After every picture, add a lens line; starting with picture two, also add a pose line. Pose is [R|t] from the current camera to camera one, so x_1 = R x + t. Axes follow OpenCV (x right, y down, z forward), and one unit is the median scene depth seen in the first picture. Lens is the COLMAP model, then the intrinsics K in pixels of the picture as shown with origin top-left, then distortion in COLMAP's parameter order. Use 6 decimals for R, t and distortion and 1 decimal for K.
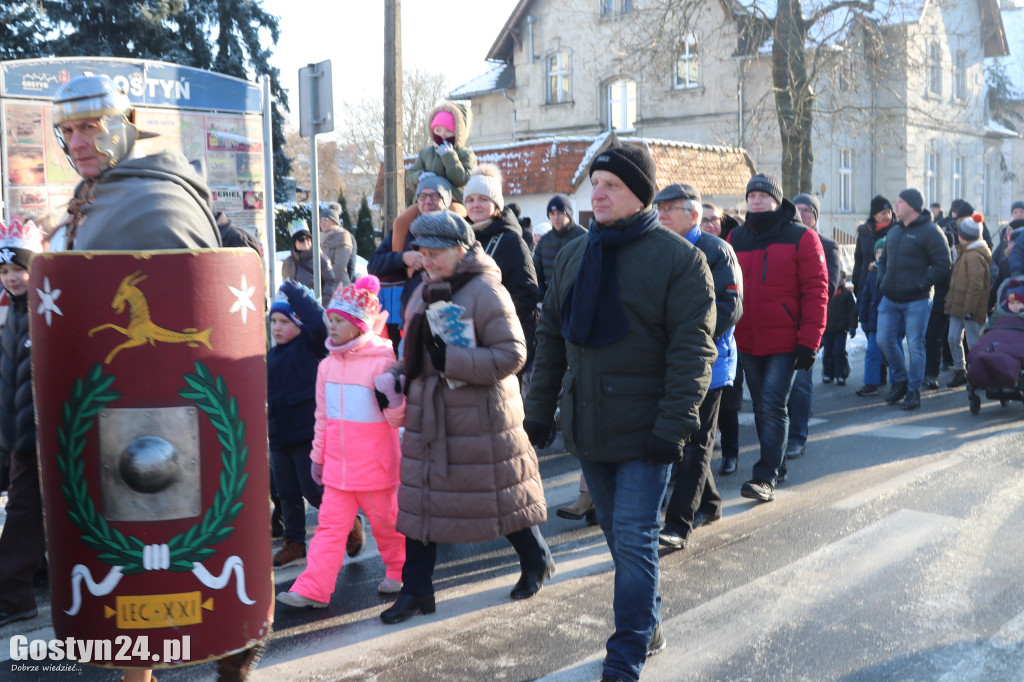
lens RADIAL K [[1096.2, 0, 507.8], [0, 1096.2, 338.4], [0, 0, 1]] dist [-0.107375, 0.000000]
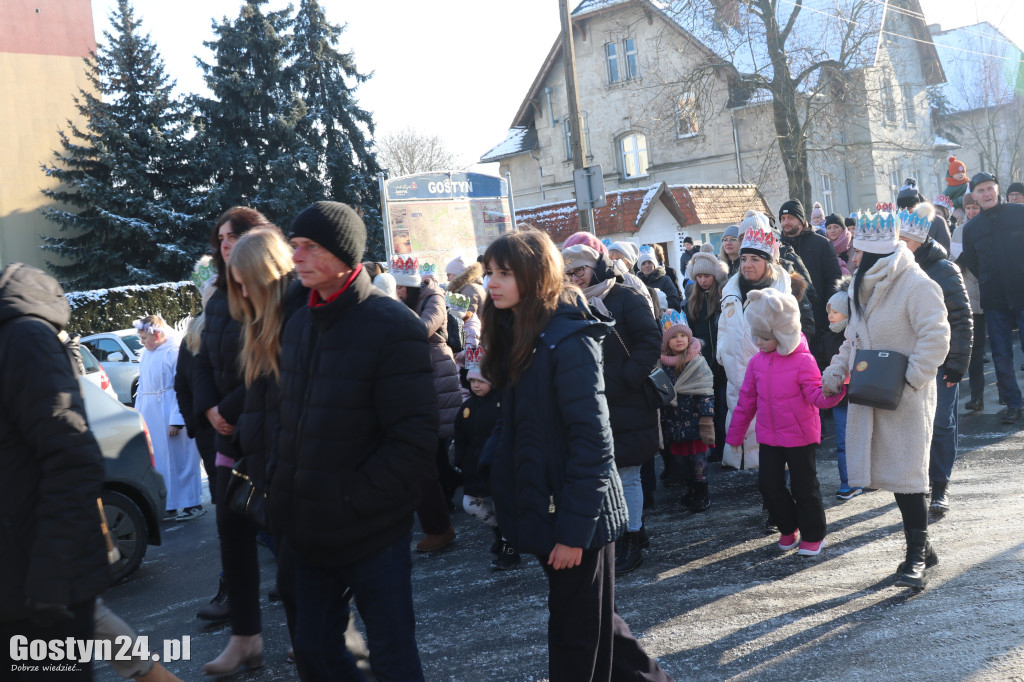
lens RADIAL K [[1154.0, 0, 505.9], [0, 1154.0, 338.2], [0, 0, 1]] dist [-0.089468, 0.000000]
pose [[0.992899, -0.102585, 0.060235, -0.135726], [0.105268, 0.993505, -0.043195, 0.025331], [-0.055413, 0.049229, 0.997249, -0.247060]]
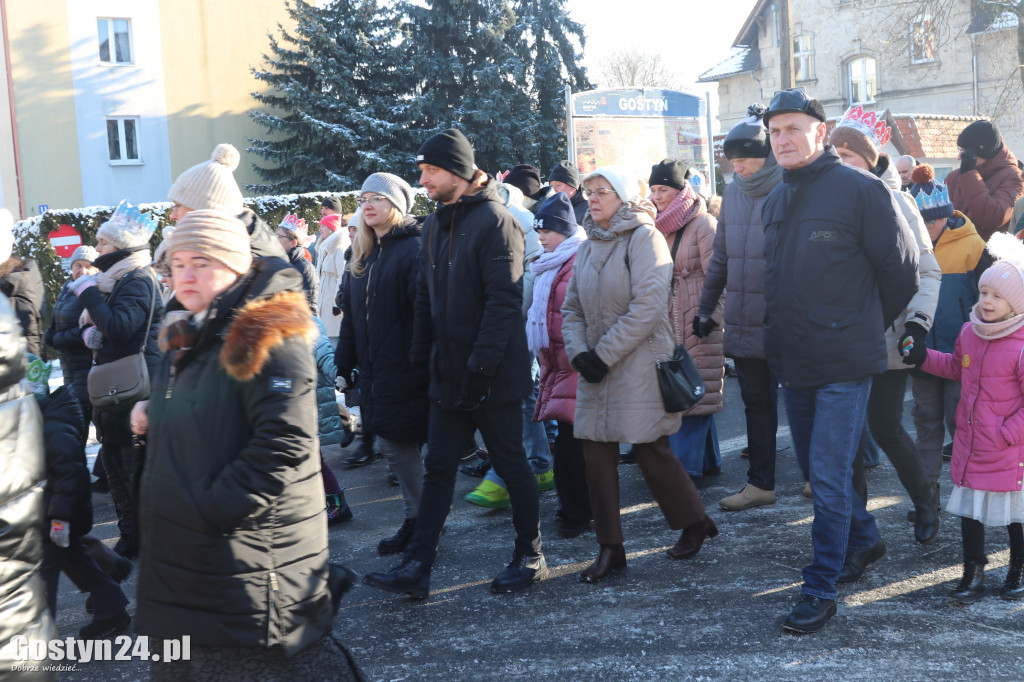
lens RADIAL K [[1154.0, 0, 508.3], [0, 1154.0, 348.4], [0, 0, 1]] dist [-0.089468, 0.000000]
pose [[0.990986, -0.032818, -0.129886, -0.116491], [0.035949, 0.999115, 0.021838, 0.023146], [0.129055, -0.026310, 0.991288, -0.221067]]
